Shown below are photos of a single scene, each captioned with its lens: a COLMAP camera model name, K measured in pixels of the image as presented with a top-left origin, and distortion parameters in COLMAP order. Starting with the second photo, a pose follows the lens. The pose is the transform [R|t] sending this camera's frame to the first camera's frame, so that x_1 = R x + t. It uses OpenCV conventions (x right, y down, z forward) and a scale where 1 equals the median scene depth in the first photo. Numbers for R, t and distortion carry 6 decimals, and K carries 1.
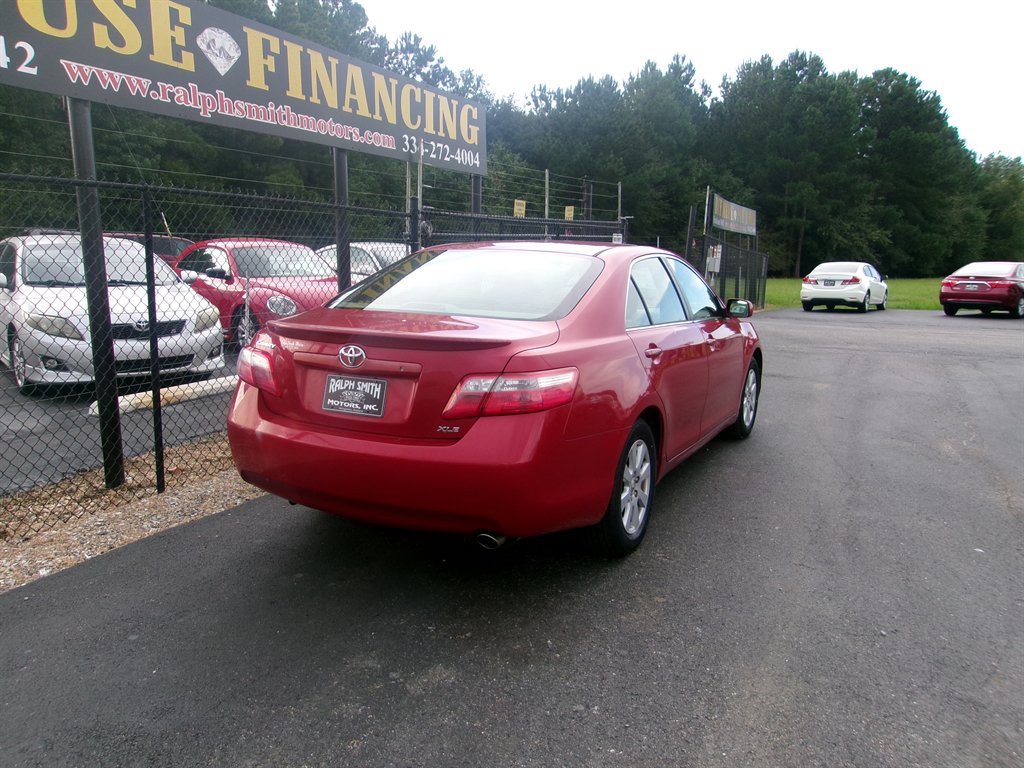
lens RADIAL K [[800.7, 0, 499.7], [0, 800.7, 384.4], [0, 0, 1]] dist [-0.043708, 0.091351]
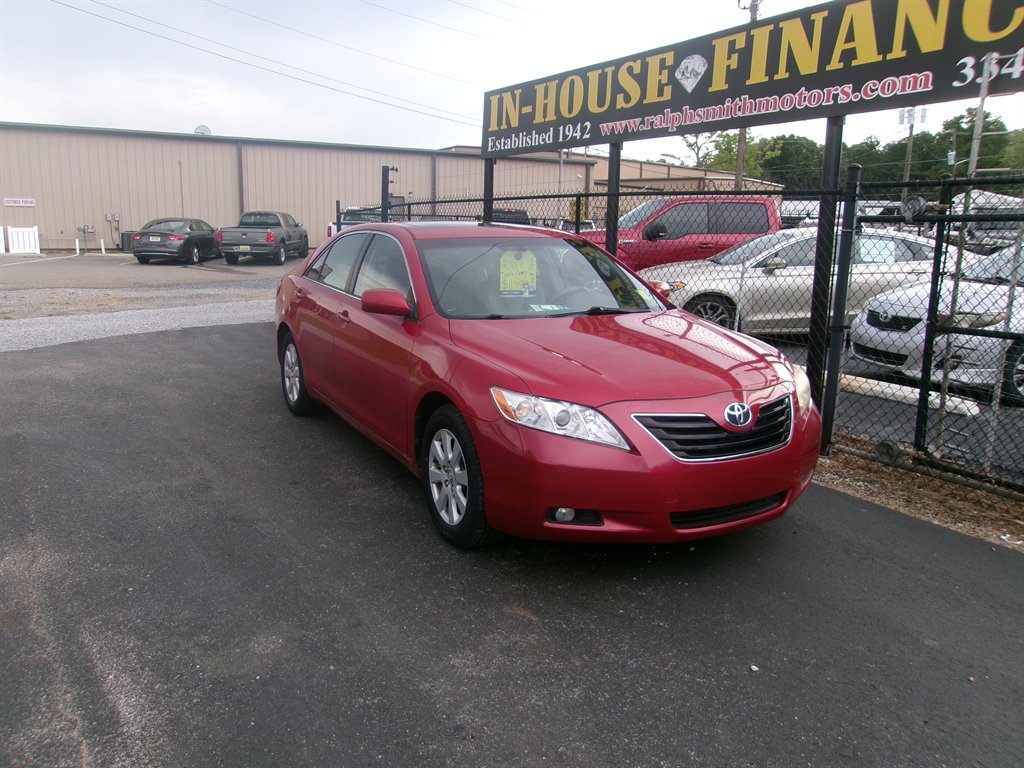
lens RADIAL K [[800.7, 0, 504.4], [0, 800.7, 384.9], [0, 0, 1]] dist [-0.043708, 0.091351]
pose [[-0.540284, 0.144705, -0.828947, 0.612614], [-0.164014, 0.948101, 0.272405, -0.171980], [0.825344, 0.283135, -0.488511, 1.031230]]
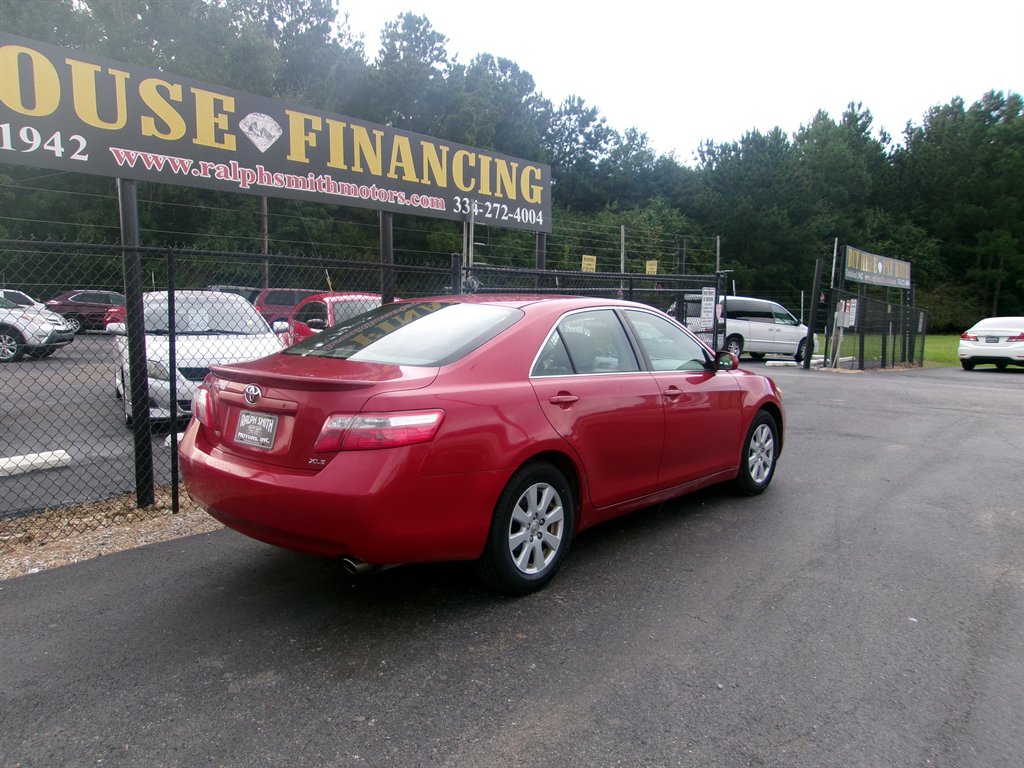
lens RADIAL K [[800.7, 0, 501.4], [0, 800.7, 383.7], [0, 0, 1]] dist [-0.043708, 0.091351]
pose [[0.977621, 0.020633, -0.209360, 0.162318], [-0.034749, 0.997347, -0.063971, 0.004074], [0.207485, 0.069814, 0.975744, -0.017006]]
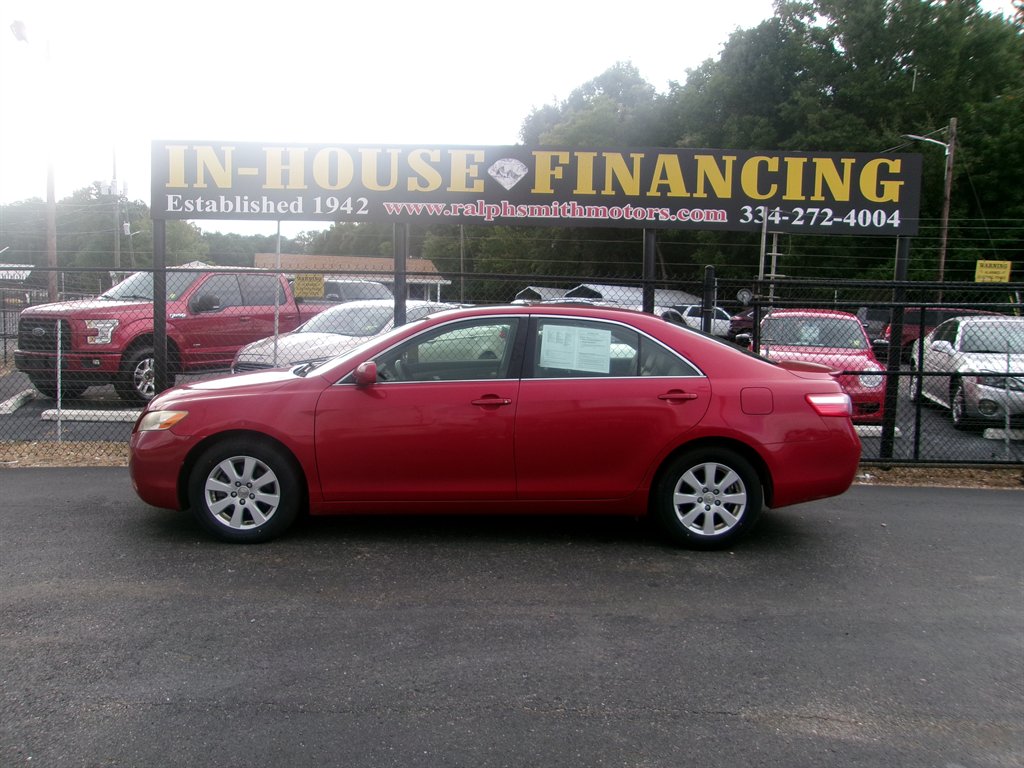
lens RADIAL K [[800.7, 0, 503.1], [0, 800.7, 384.7], [0, 0, 1]] dist [-0.043708, 0.091351]
pose [[0.426050, 0.085585, -0.900642, 0.657645], [-0.169865, 0.985378, 0.013282, -0.045457], [0.888610, 0.147328, 0.434358, 0.297109]]
